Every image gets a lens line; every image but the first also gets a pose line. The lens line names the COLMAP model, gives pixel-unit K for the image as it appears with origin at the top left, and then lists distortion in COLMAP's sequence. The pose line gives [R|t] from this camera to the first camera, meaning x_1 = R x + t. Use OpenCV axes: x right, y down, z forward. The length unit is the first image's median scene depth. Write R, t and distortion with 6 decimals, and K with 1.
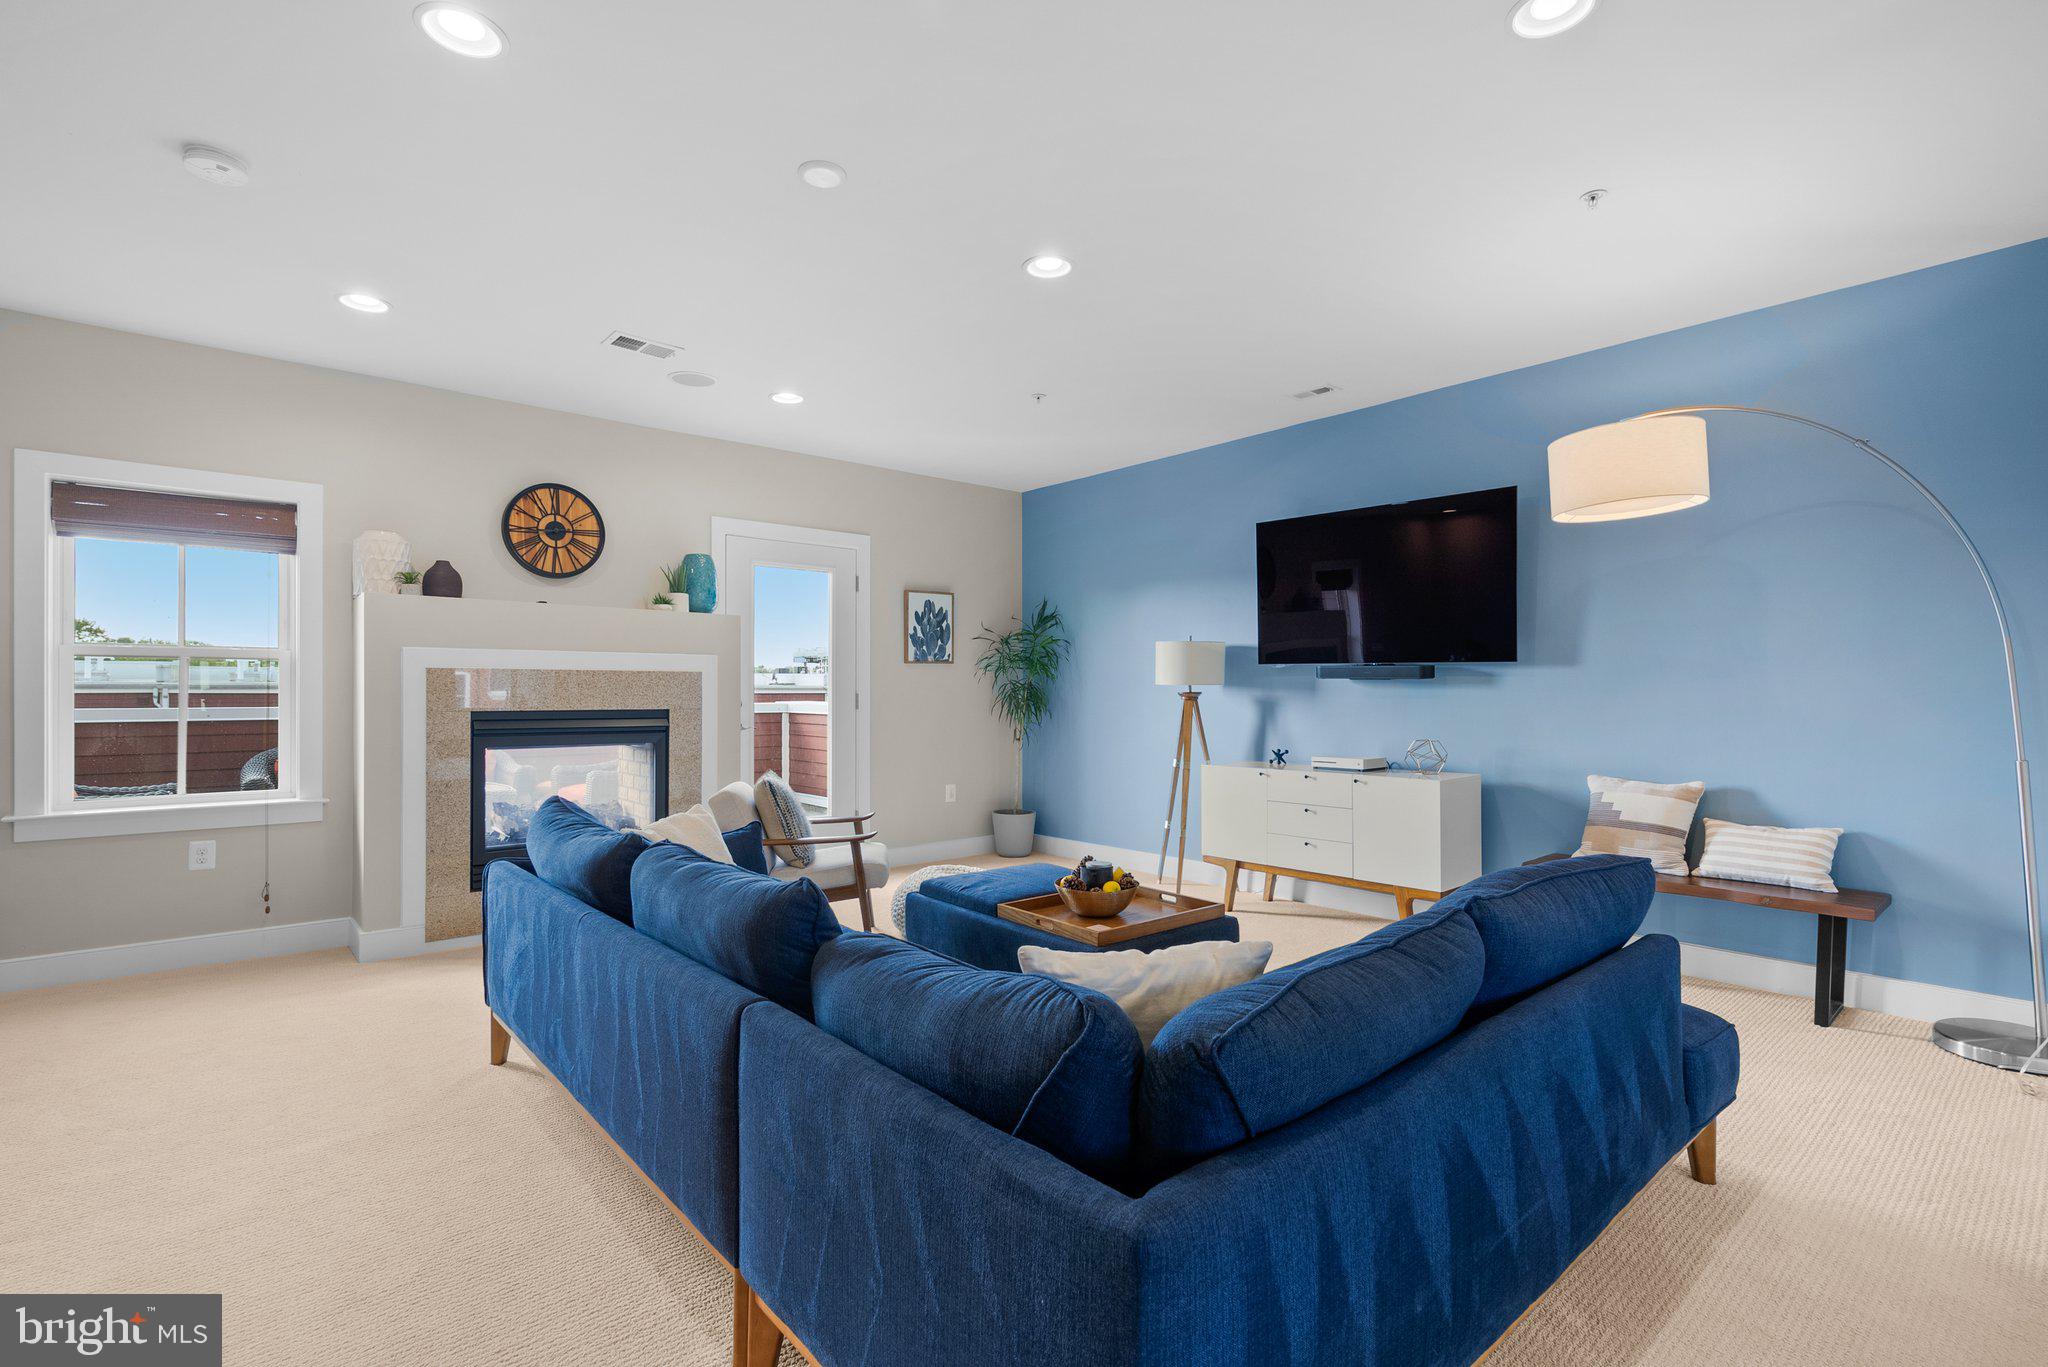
lens RADIAL K [[943.4, 0, 1012.6], [0, 943.4, 688.0], [0, 0, 1]] dist [-0.007637, 0.004324]
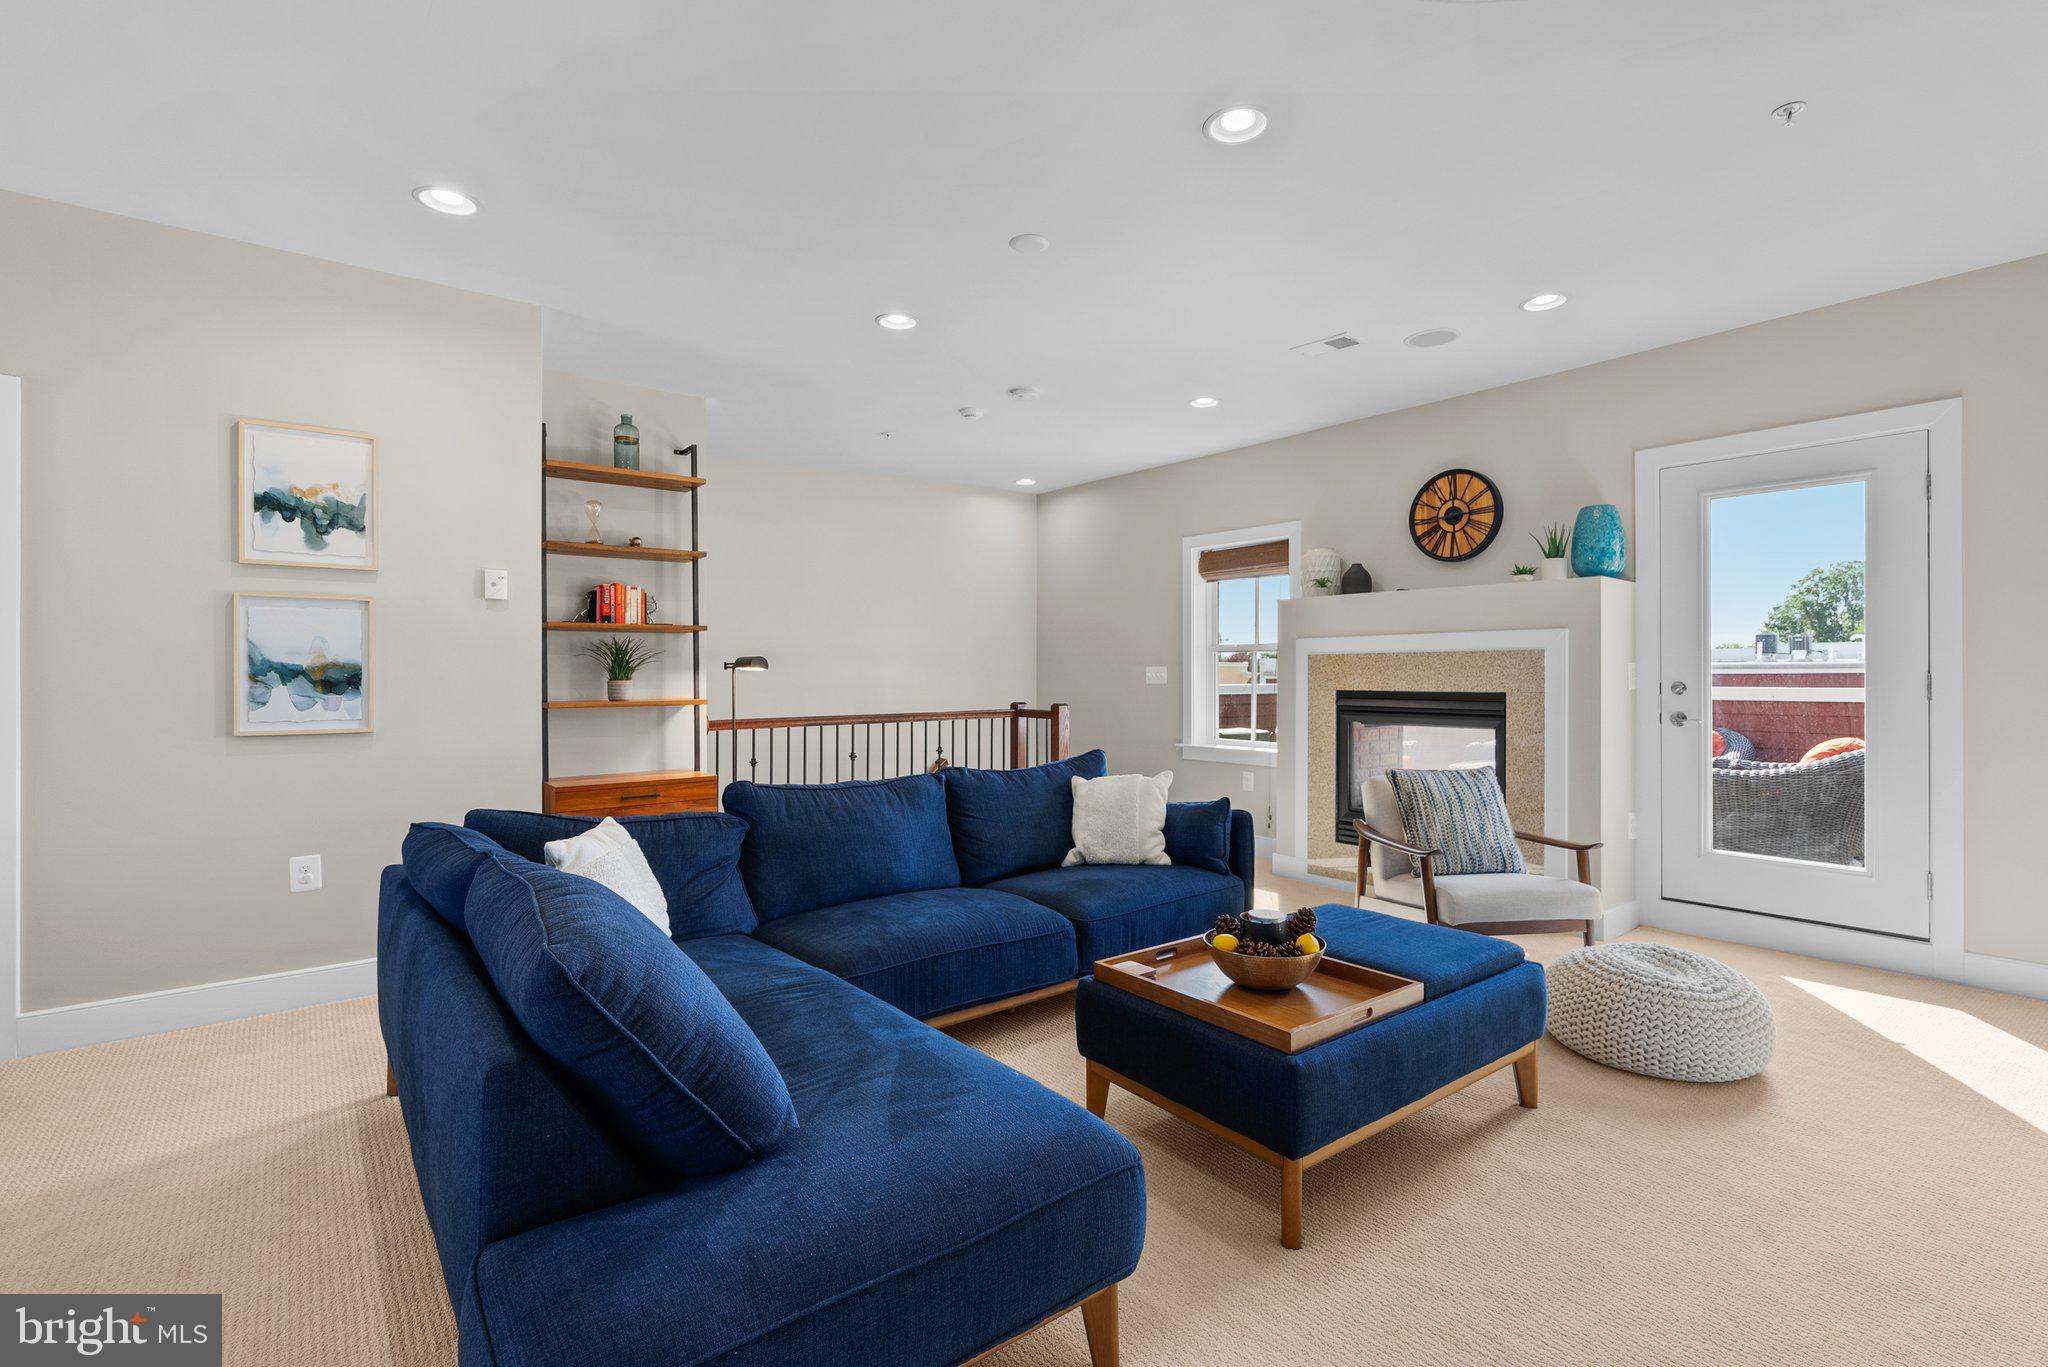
lens RADIAL K [[943.4, 0, 1017.9], [0, 943.4, 677.7], [0, 0, 1]] dist [-0.007637, 0.004324]
pose [[-0.039614, 0.001371, -0.999214, 0.555437], [0.009390, 0.999955, 0.001000, 0.003420], [0.999171, -0.009343, -0.039625, 0.568610]]
